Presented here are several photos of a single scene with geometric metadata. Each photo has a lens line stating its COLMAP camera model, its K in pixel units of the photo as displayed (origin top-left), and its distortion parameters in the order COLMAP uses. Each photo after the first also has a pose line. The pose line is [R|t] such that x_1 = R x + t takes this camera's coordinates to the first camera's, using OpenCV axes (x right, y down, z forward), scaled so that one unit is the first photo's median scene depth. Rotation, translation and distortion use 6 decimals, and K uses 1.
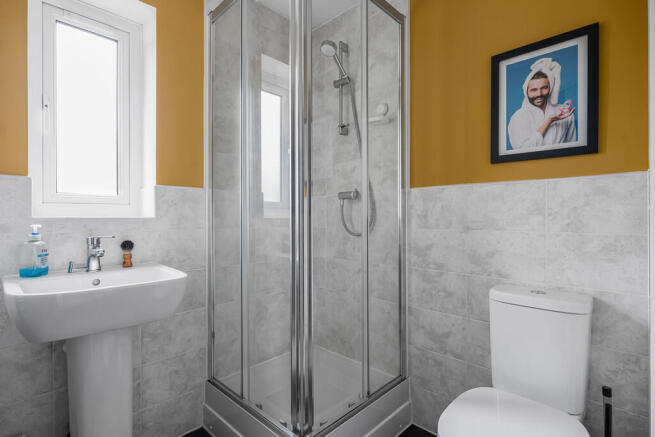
lens RADIAL K [[313.5, 0, 326.7], [0, 313.5, 219.1], [0, 0, 1]] dist [-0.008219, 0.002394]
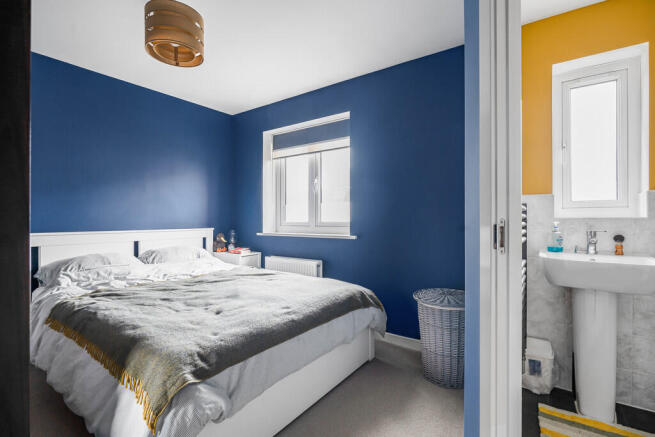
lens RADIAL K [[313.5, 0, 322.2], [0, 313.5, 219.6], [0, 0, 1]] dist [-0.008219, 0.002394]
pose [[0.137030, 0.009725, -0.990519, 0.543633], [0.001541, 0.999949, 0.010031, -0.012093], [0.990566, -0.002901, 0.137008, -0.467740]]
